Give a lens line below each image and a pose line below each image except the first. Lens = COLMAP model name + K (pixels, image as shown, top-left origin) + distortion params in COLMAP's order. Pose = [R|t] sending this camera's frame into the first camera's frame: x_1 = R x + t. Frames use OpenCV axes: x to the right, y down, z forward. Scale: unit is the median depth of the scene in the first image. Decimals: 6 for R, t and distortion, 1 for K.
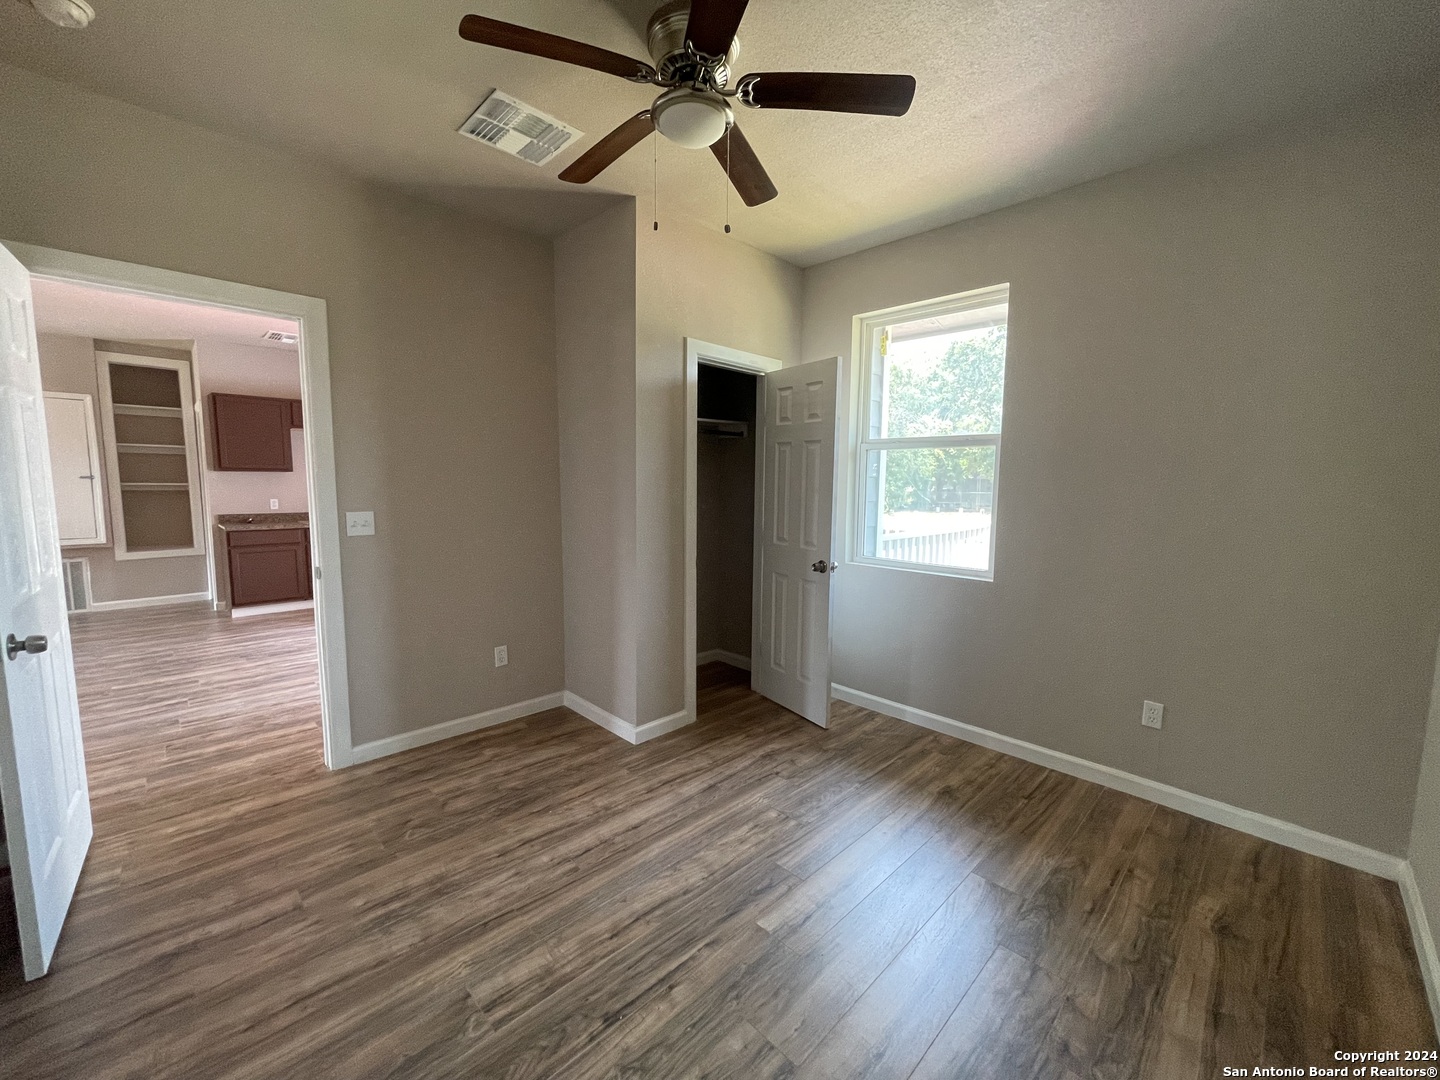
lens RADIAL K [[573.8, 0, 723.9], [0, 573.8, 542.2], [0, 0, 1]] dist [-0.000675, -0.000171]
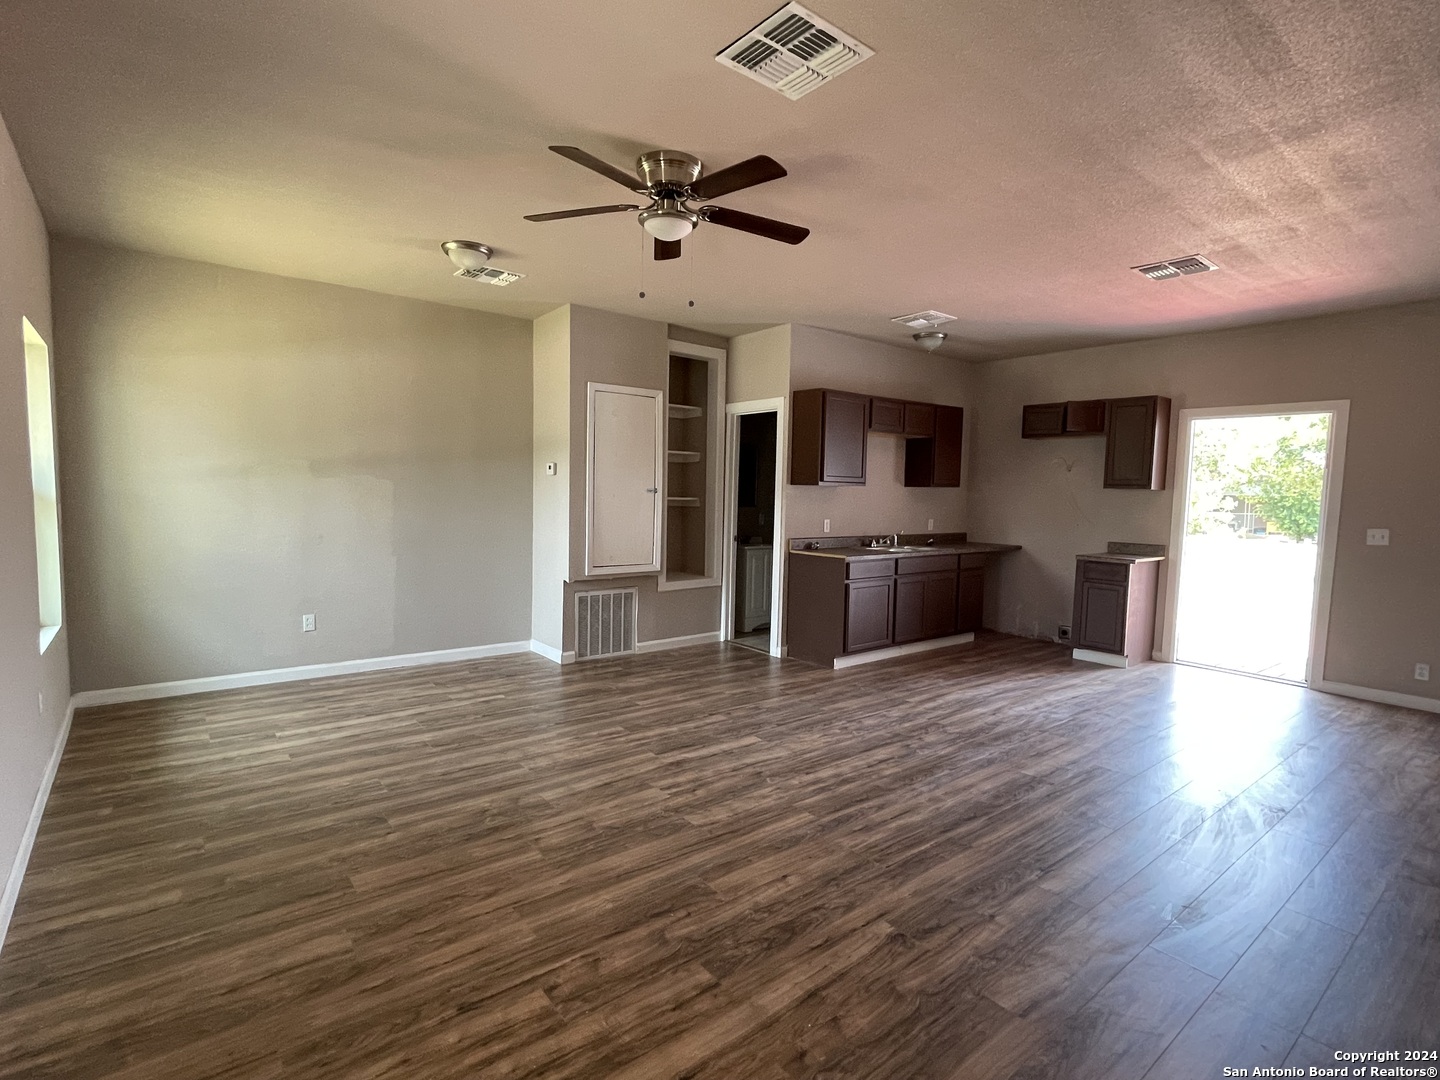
lens RADIAL K [[709.6, 0, 715.3], [0, 709.6, 543.6], [0, 0, 1]] dist [0.002094, -0.000193]
pose [[0.993780, 0.020474, -0.109459, -0.876322], [-0.023812, 0.999288, -0.029274, -0.009130], [0.108782, 0.031698, 0.993560, -0.003033]]
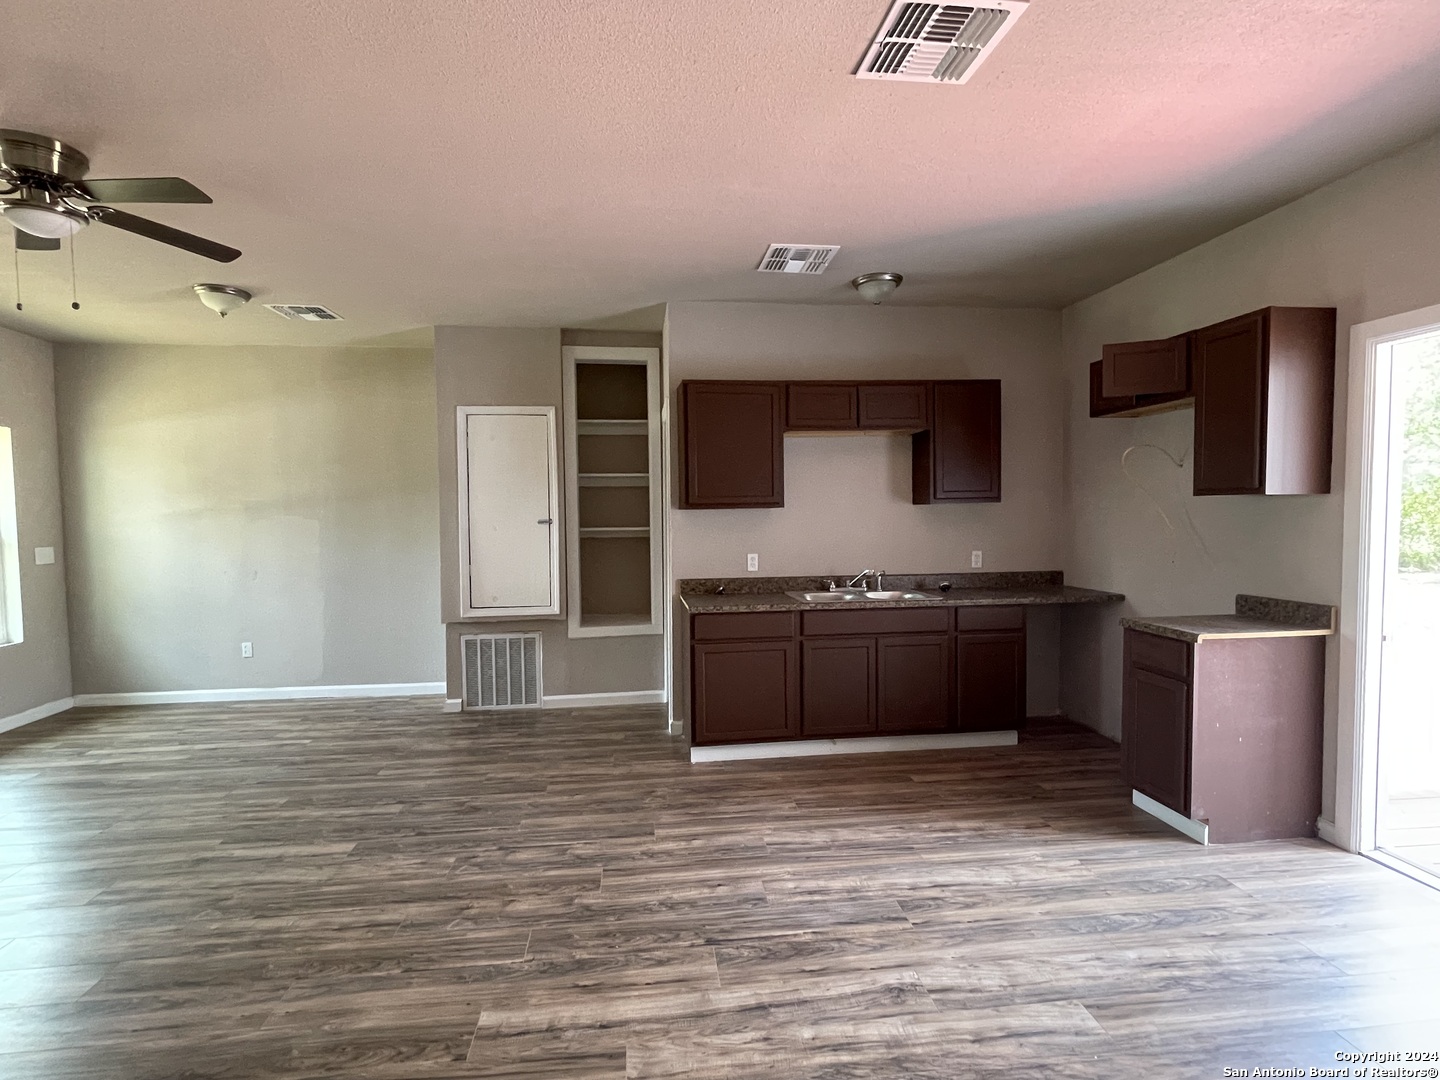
lens RADIAL K [[712.2, 0, 720.9], [0, 712.2, 543.3], [0, 0, 1]] dist [-0.004507, 0.000000]
pose [[0.789461, 0.008391, -0.613743, -0.378055], [-0.044393, 0.998068, -0.043458, -0.055587], [0.612193, 0.061554, 0.788309, 0.420020]]
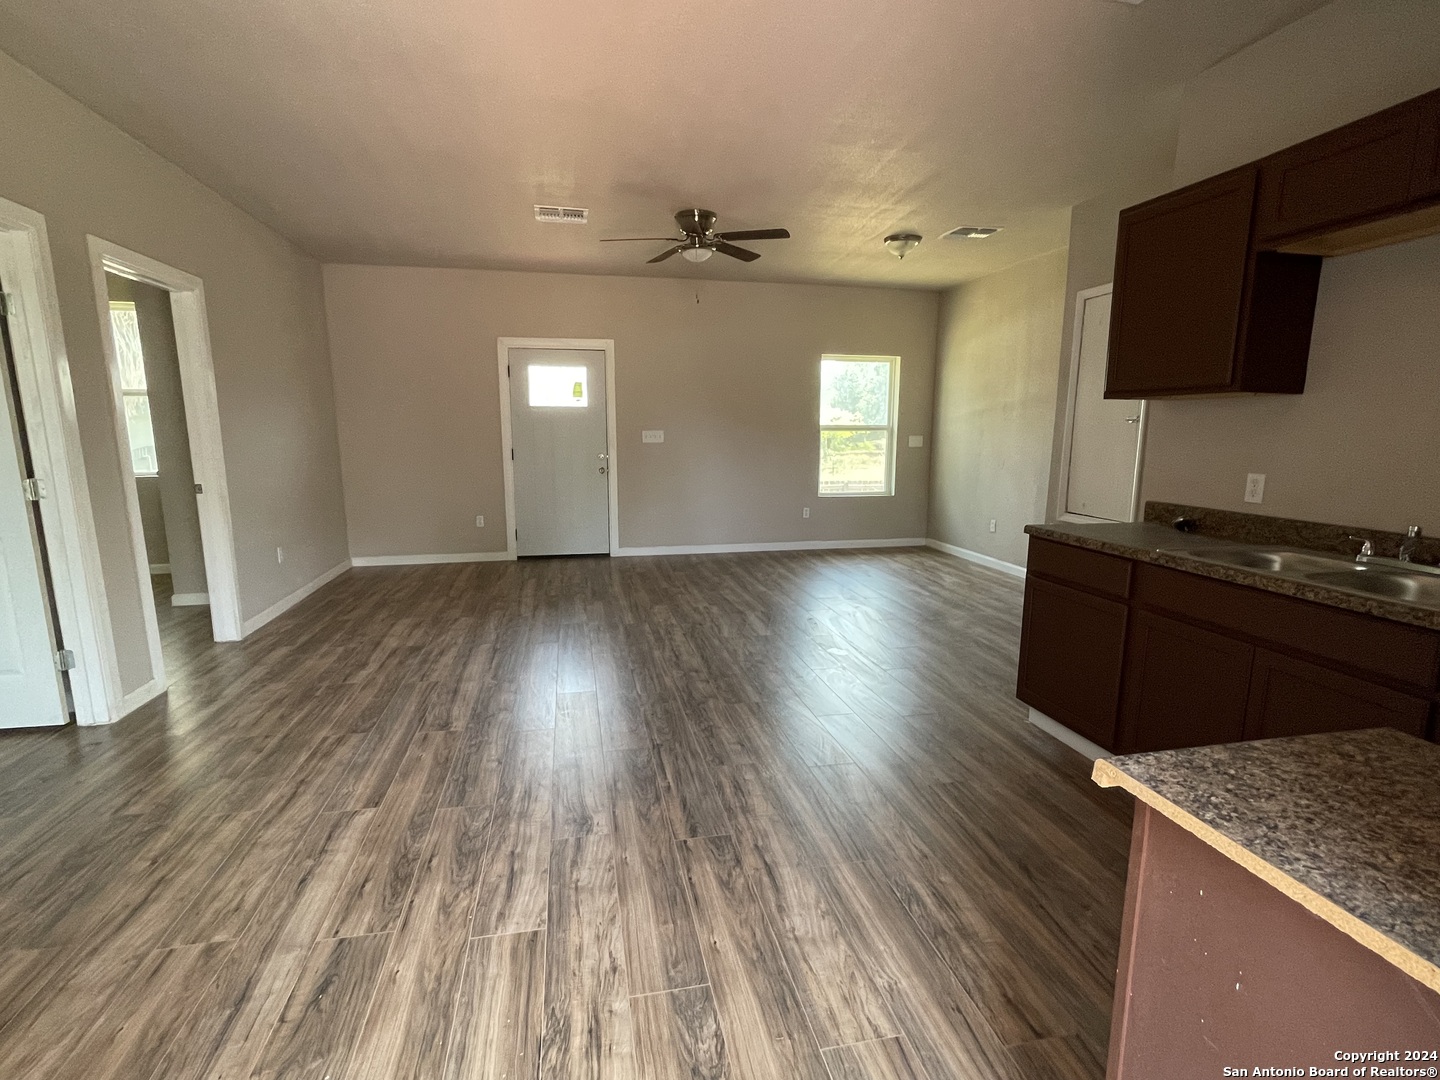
lens RADIAL K [[709.6, 0, 715.3], [0, 709.6, 543.6], [0, 0, 1]] dist [0.002094, -0.000193]
pose [[-0.541603, 0.127635, -0.830889, -0.249451], [-0.096606, 0.972408, 0.212345, -0.099220], [0.835065, 0.195276, -0.514328, 1.007410]]
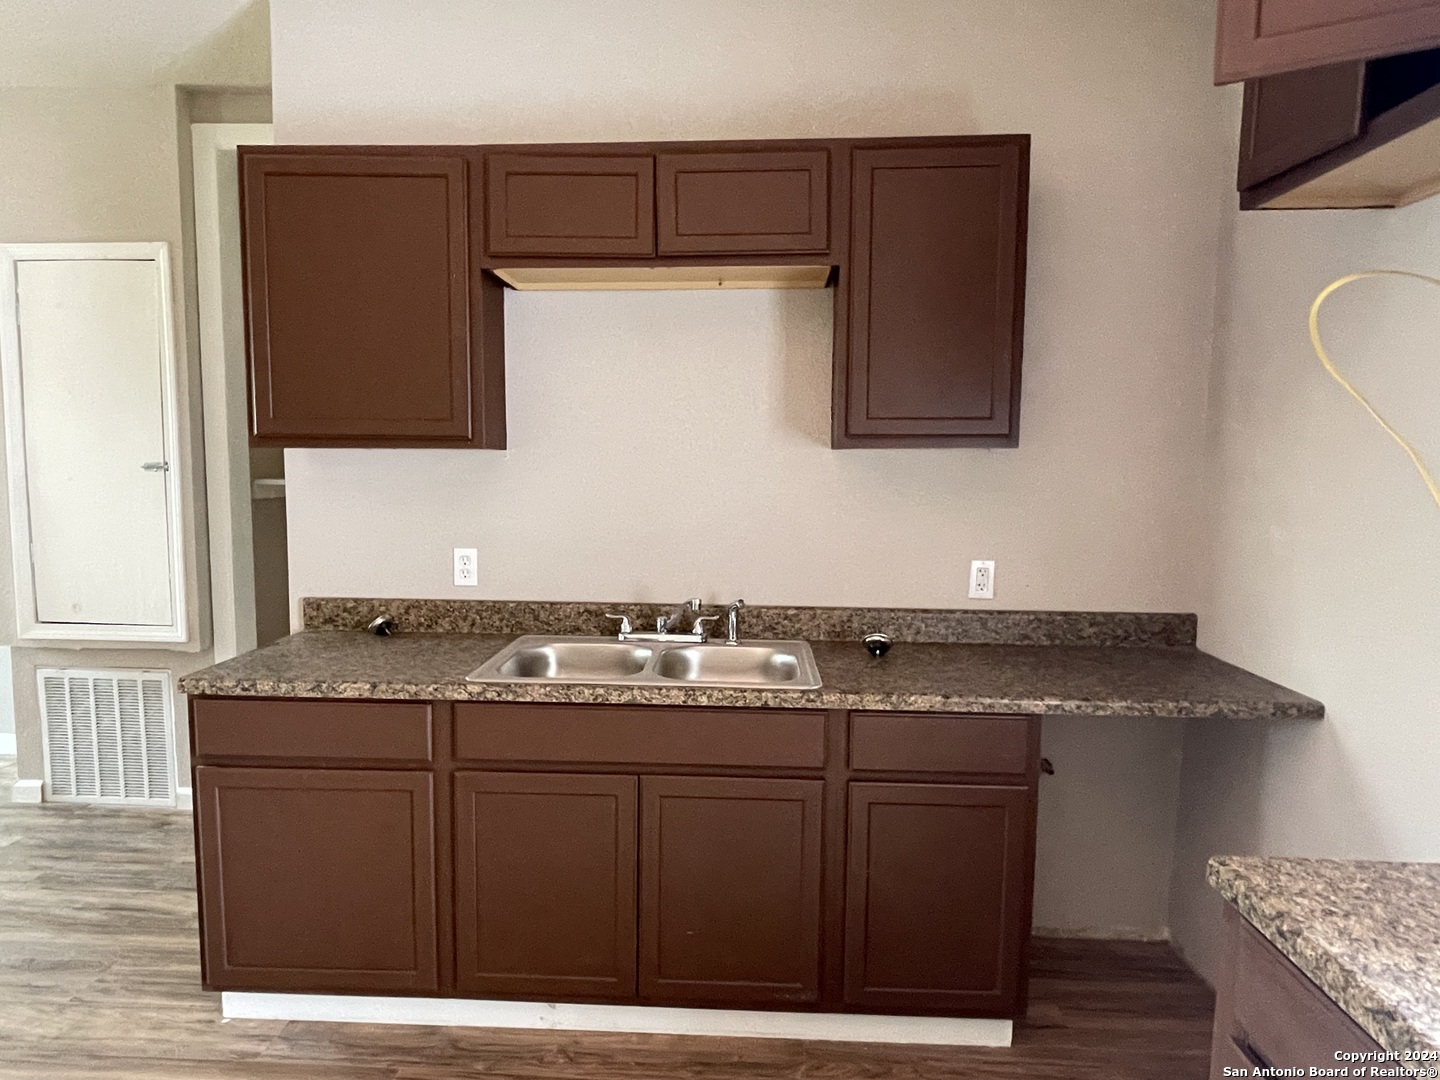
lens RADIAL K [[912.5, 0, 717.9], [0, 912.5, 555.4], [0, 0, 1]] dist [0.000527, -0.002069]
pose [[0.674918, 0.078977, -0.733654, -0.403246], [-0.081229, 0.996165, 0.032510, -0.101170], [0.733408, 0.037653, 0.678745, 0.835693]]
